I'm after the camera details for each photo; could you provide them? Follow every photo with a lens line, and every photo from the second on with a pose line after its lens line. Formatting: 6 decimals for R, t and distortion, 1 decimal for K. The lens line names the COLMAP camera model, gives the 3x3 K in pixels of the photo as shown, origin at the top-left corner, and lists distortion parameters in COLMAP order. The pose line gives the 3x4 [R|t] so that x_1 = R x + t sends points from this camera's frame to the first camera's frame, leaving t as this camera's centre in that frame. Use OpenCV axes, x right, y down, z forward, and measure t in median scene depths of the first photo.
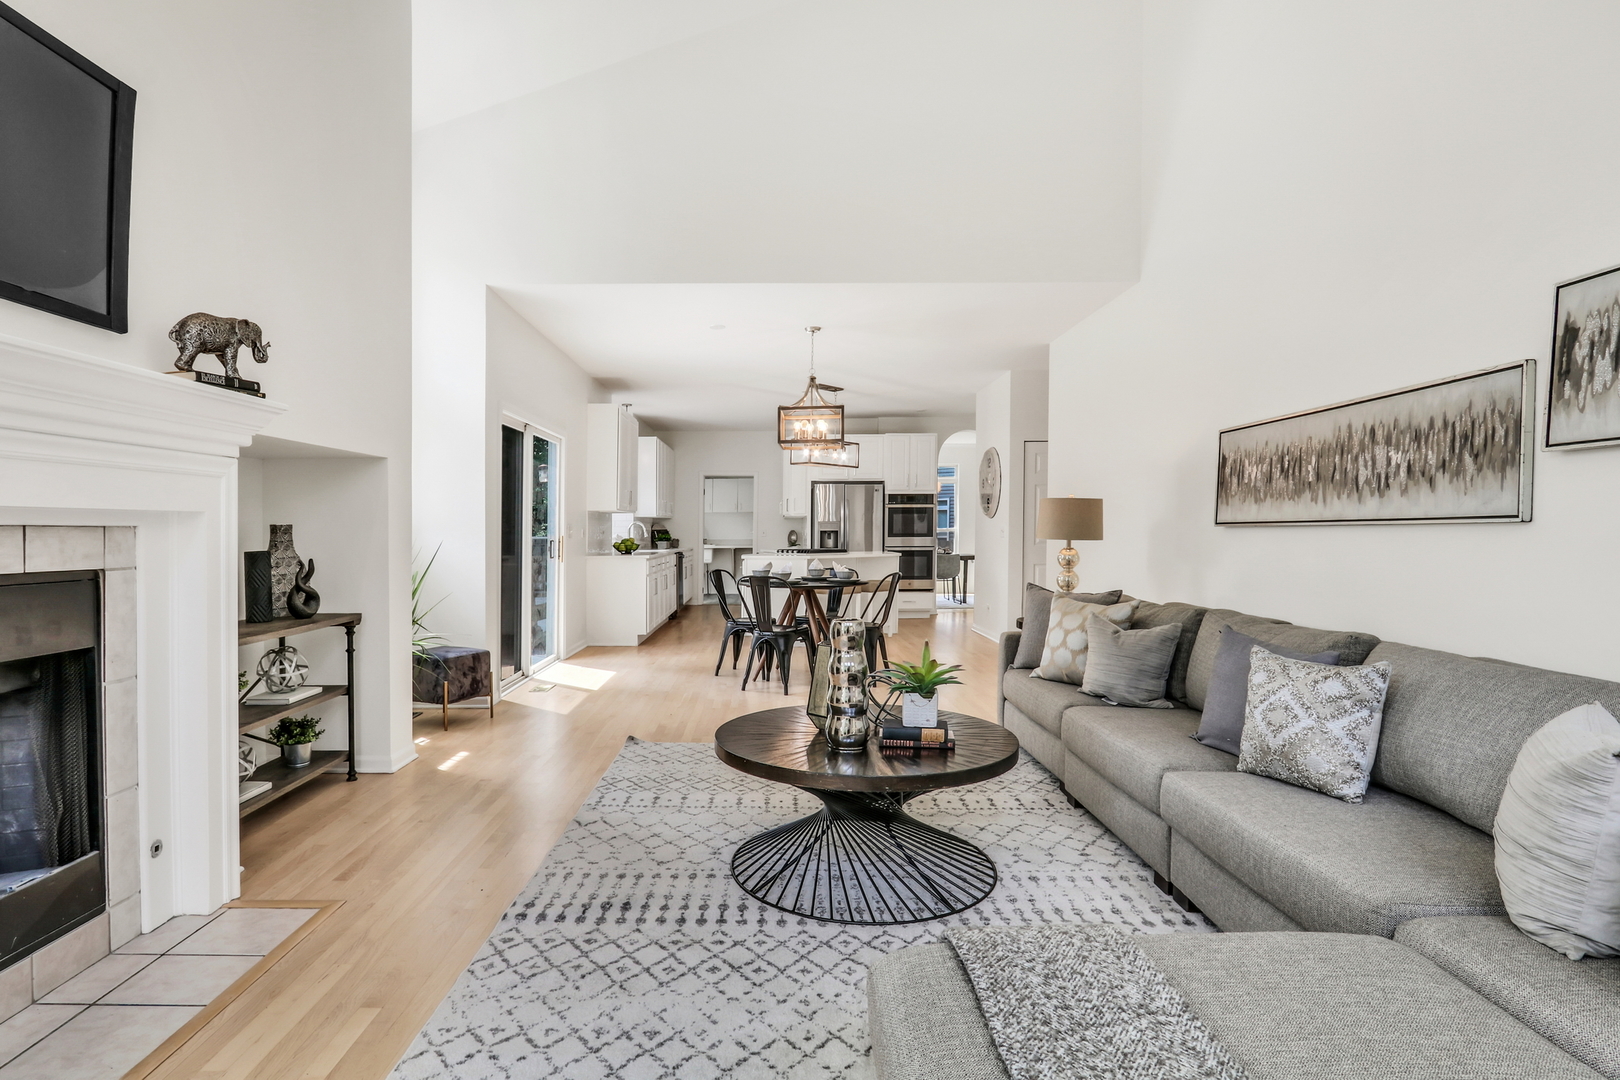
lens RADIAL K [[835.6, 0, 748.2], [0, 835.6, 553.3], [0, 0, 1]] dist [-0.027998, 0.002754]
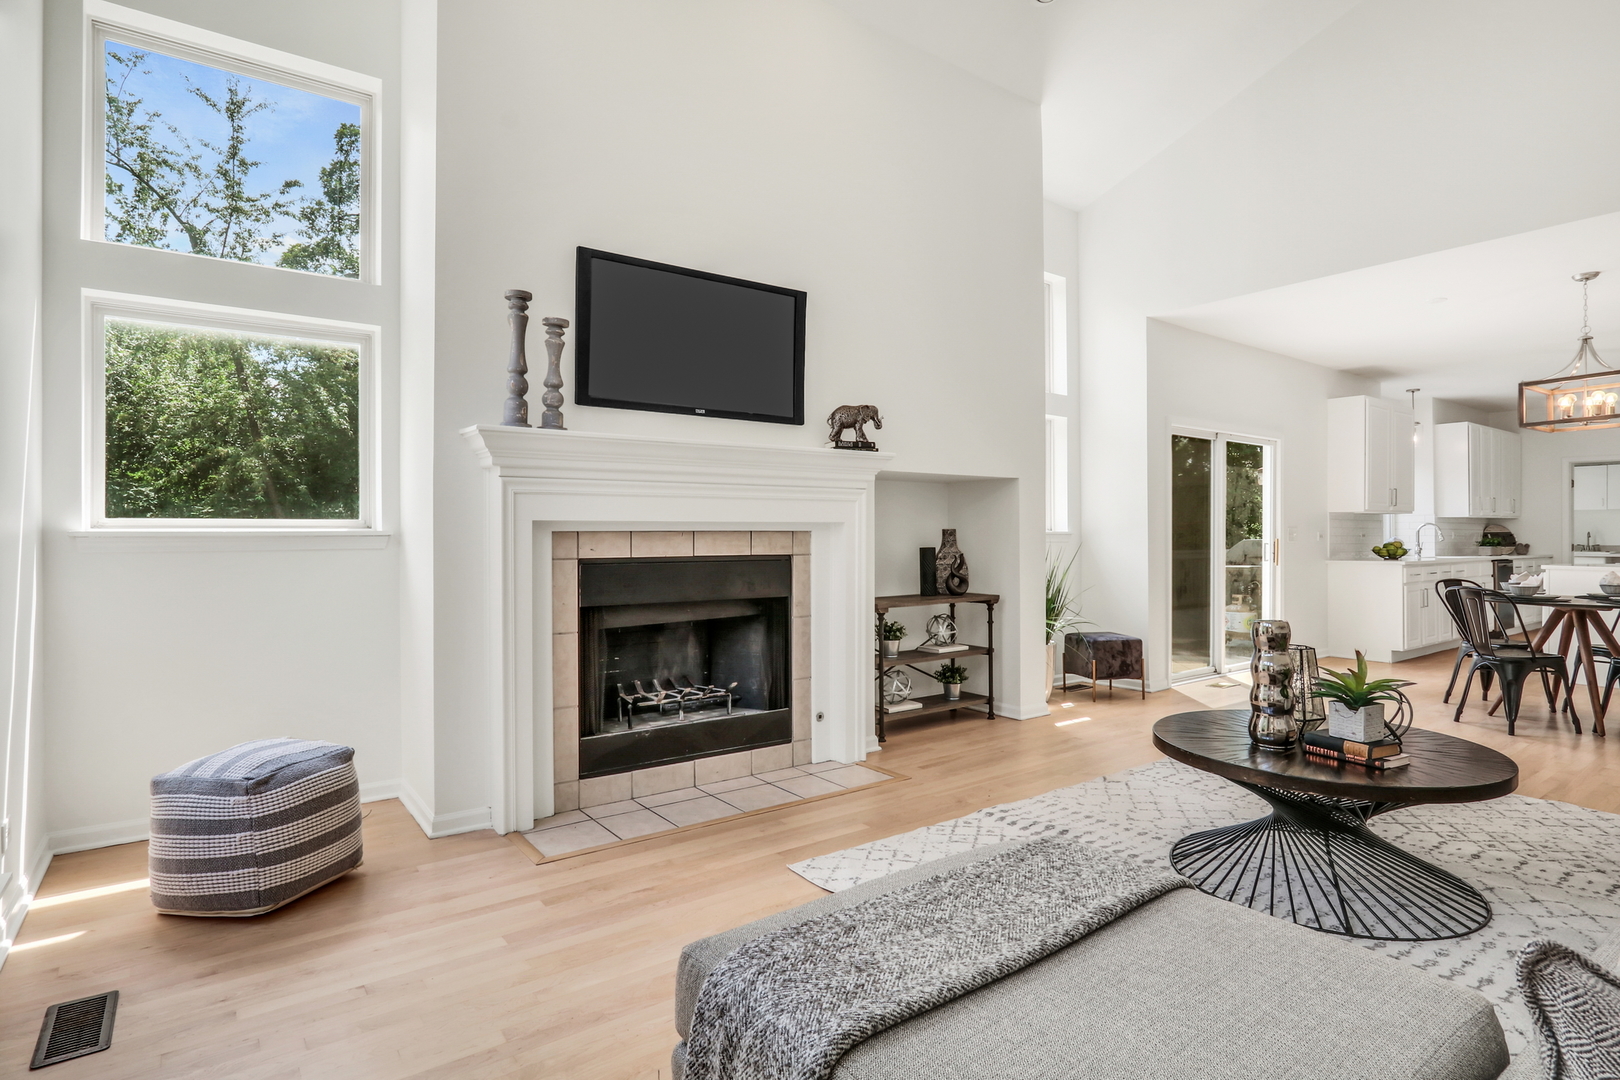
lens RADIAL K [[835.6, 0, 808.6], [0, 835.6, 537.2], [0, 0, 1]] dist [-0.027998, 0.002754]
pose [[0.589795, 0.003402, -0.807546, 0.561952], [-0.021630, 0.999699, -0.011587, 0.001333], [0.807263, 0.024301, 0.589691, -0.056514]]
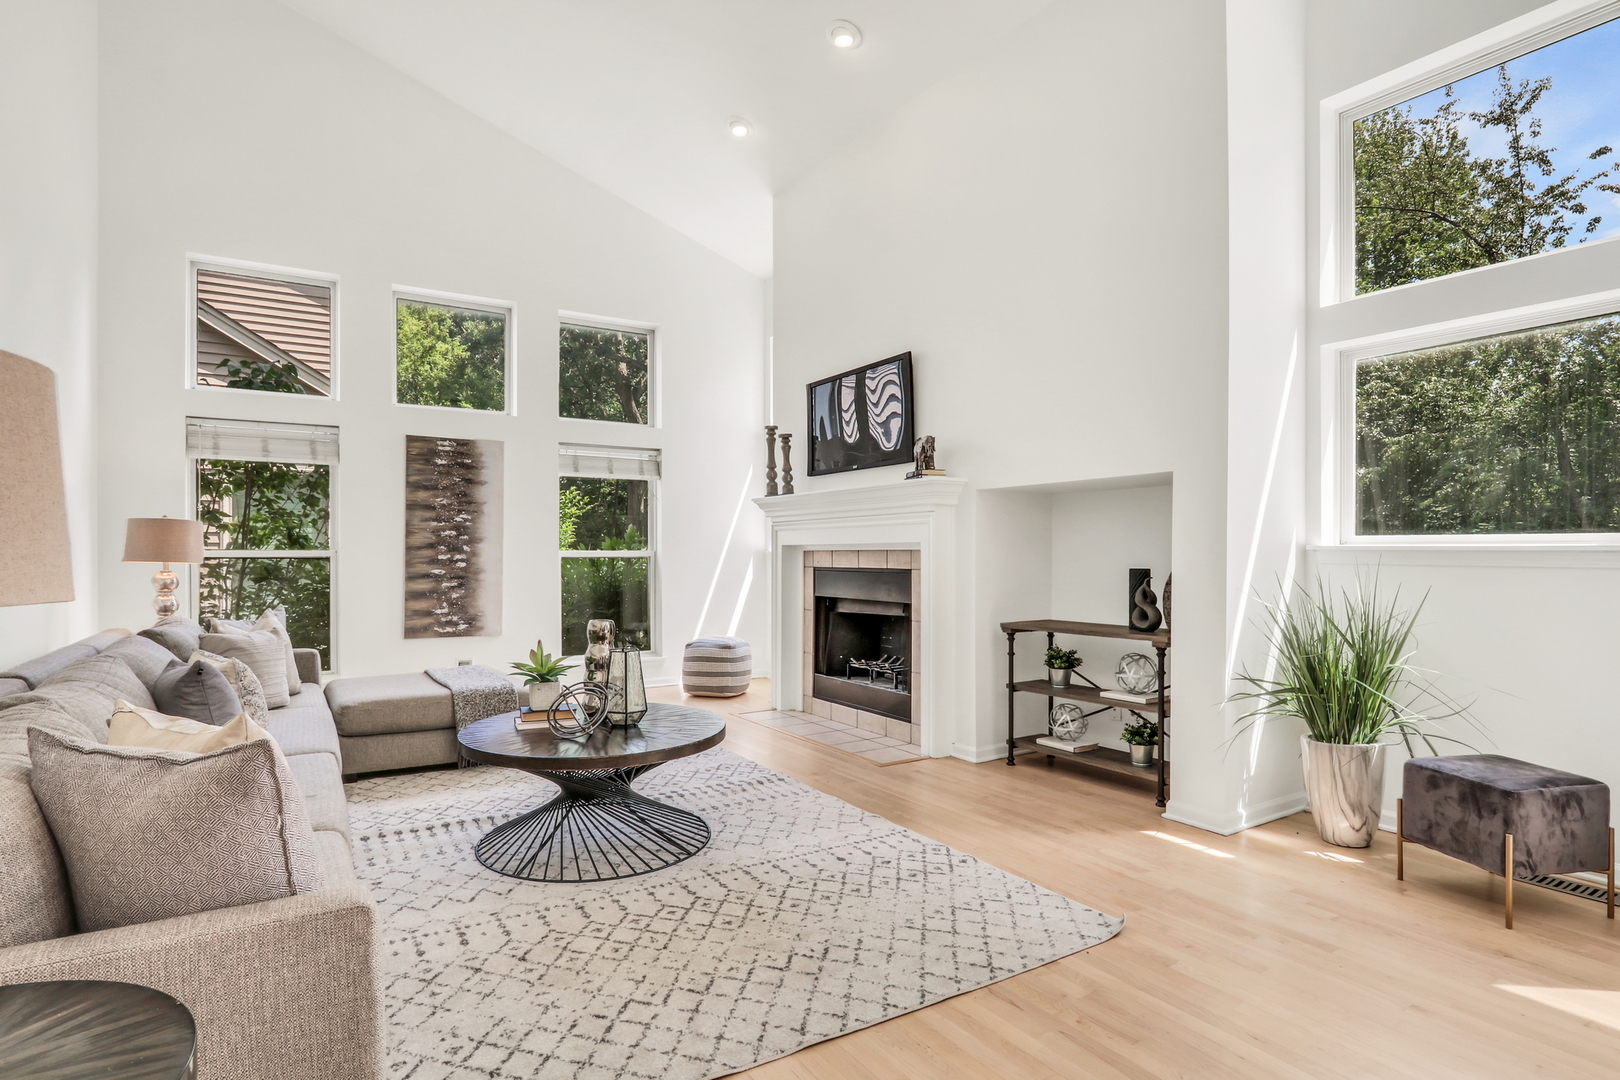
lens RADIAL K [[835.6, 0, 805.1], [0, 835.6, 550.8], [0, 0, 1]] dist [-0.027998, 0.002754]
pose [[-0.838842, 0.002883, -0.544368, 0.525974], [-0.011794, 0.999655, 0.023469, -0.061932], [0.544248, 0.026107, -0.838518, 2.112641]]
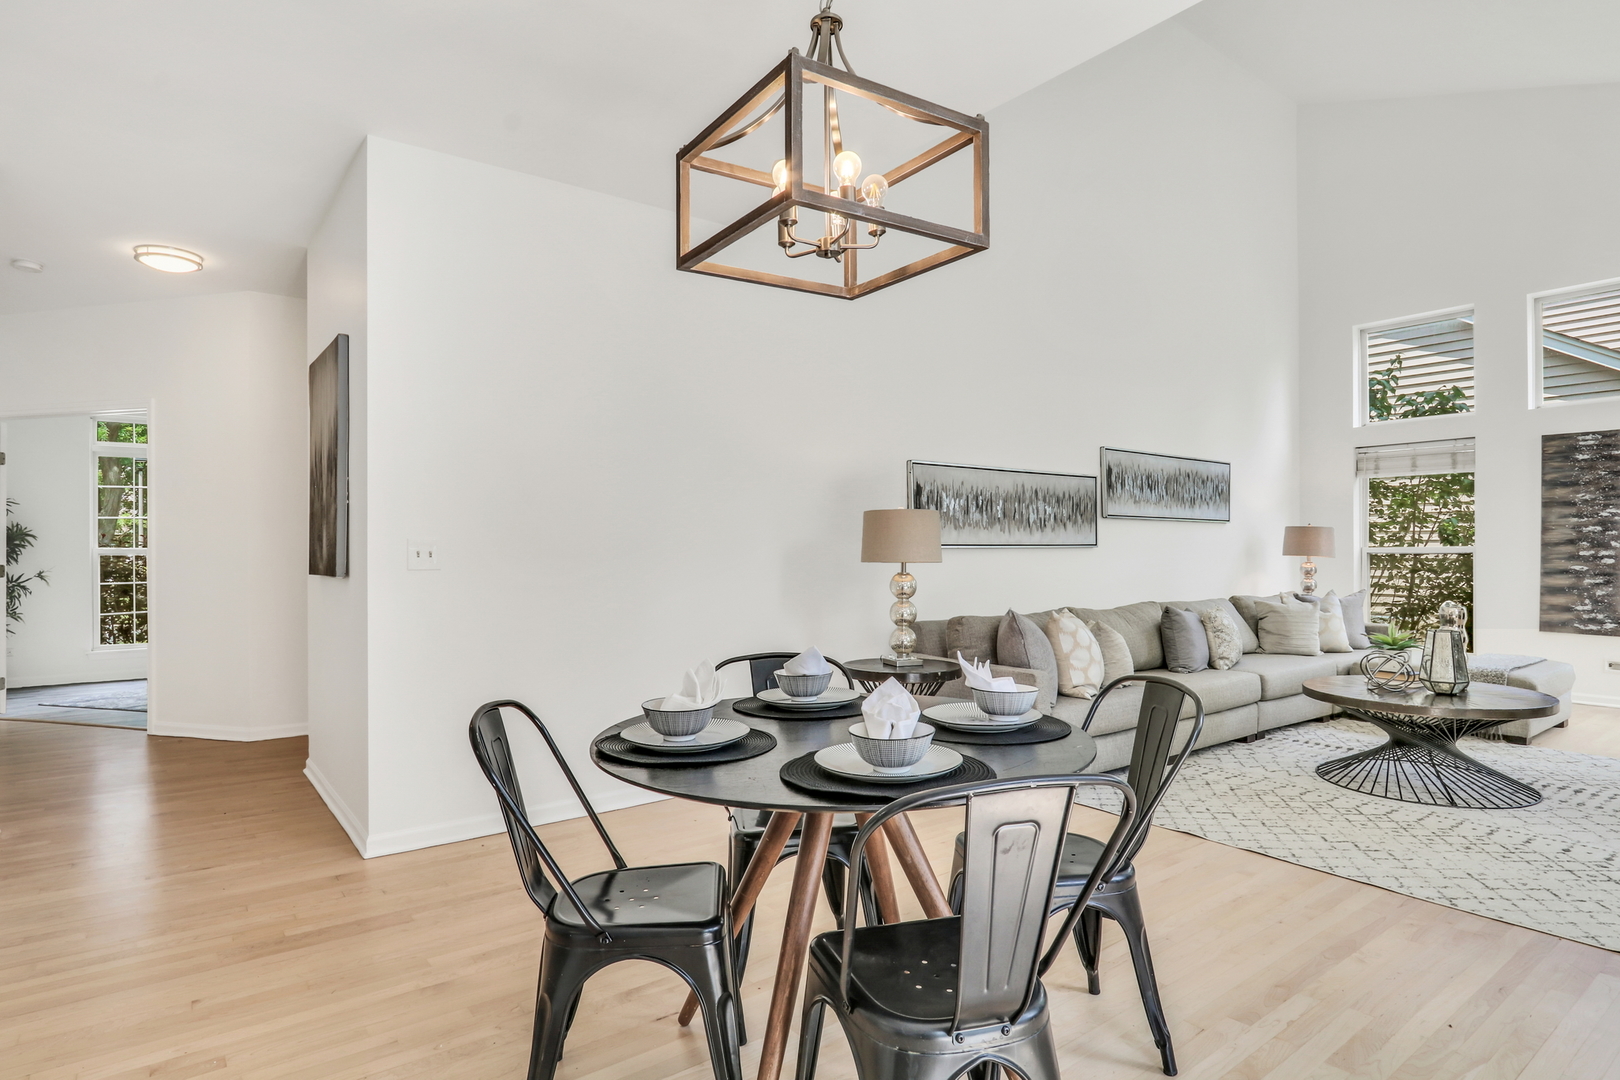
lens RADIAL K [[835.6, 0, 791.7], [0, 835.6, 541.7], [0, 0, 1]] dist [-0.027998, 0.002754]
pose [[-0.596167, 0.013116, 0.802753, -0.352607], [0.025430, 0.999673, 0.002551, -0.070815], [-0.802457, 0.021935, -0.596306, 2.684532]]
